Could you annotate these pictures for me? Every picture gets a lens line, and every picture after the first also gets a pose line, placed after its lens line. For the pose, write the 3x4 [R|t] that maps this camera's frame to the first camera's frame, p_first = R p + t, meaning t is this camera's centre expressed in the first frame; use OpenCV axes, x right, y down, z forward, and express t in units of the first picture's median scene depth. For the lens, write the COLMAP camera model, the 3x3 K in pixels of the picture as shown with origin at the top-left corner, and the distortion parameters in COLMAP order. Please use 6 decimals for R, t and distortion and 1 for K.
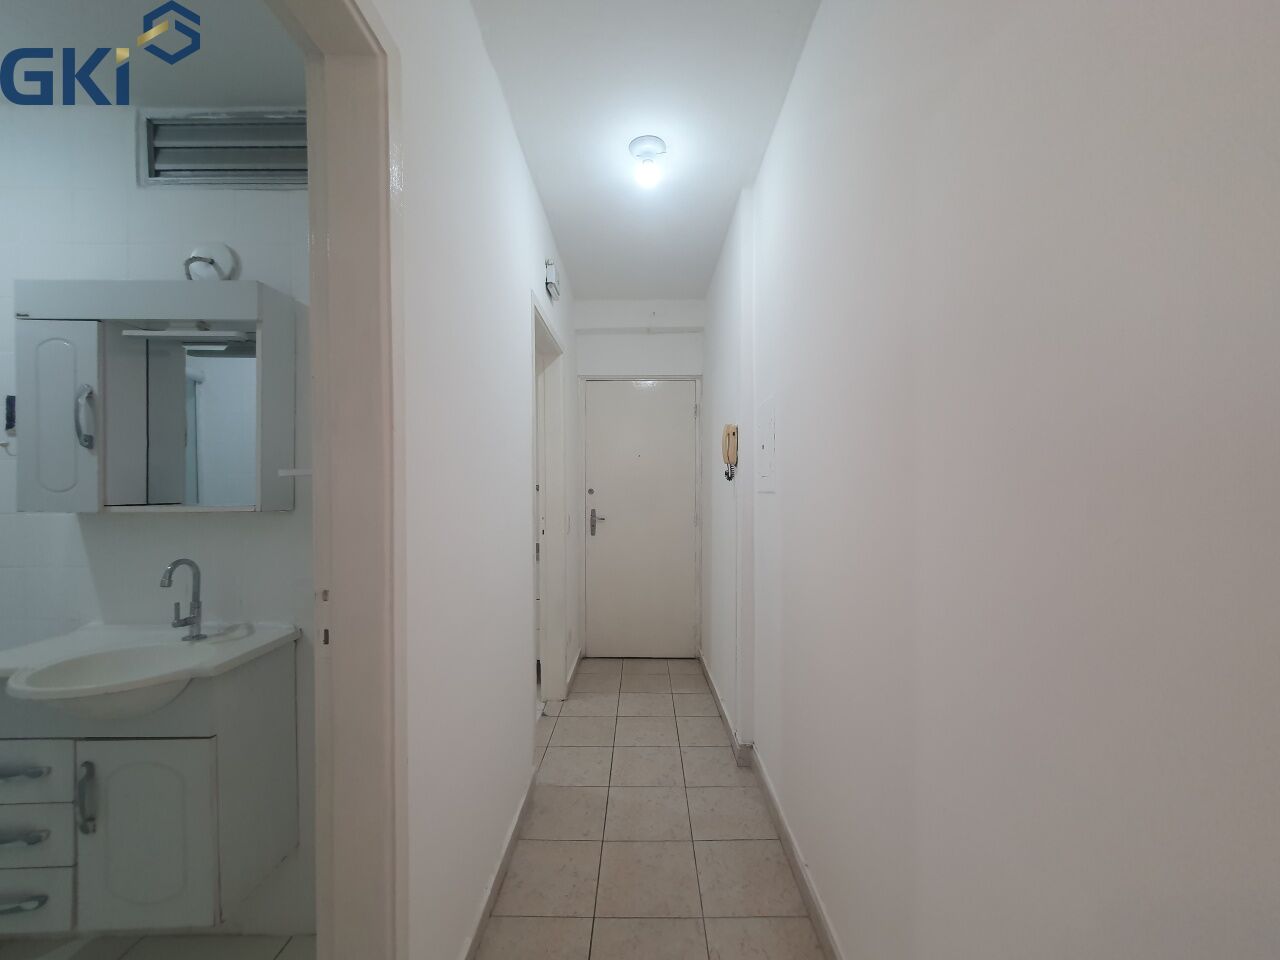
lens RADIAL K [[505.7, 0, 640.8], [0, 505.7, 486.9], [0, 0, 1]] dist [0.006255, 0.000591]
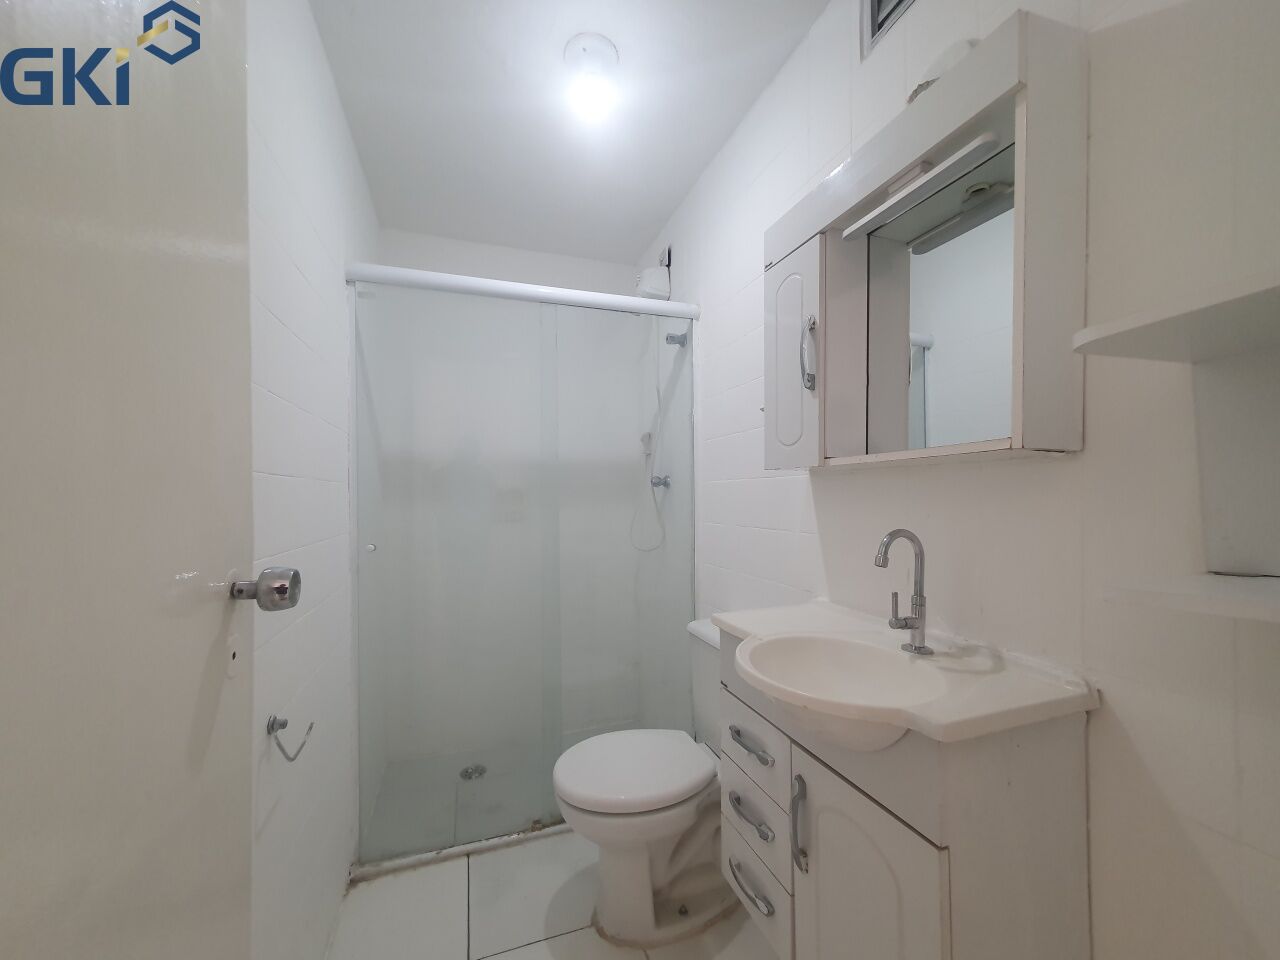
lens RADIAL K [[505.7, 0, 643.2], [0, 505.7, 498.9], [0, 0, 1]] dist [0.006255, 0.000591]
pose [[0.332850, 0.004331, -0.942970, -0.381794], [0.002282, 0.999983, 0.005398, 0.097451], [0.942977, -0.003949, 0.332835, 0.453747]]
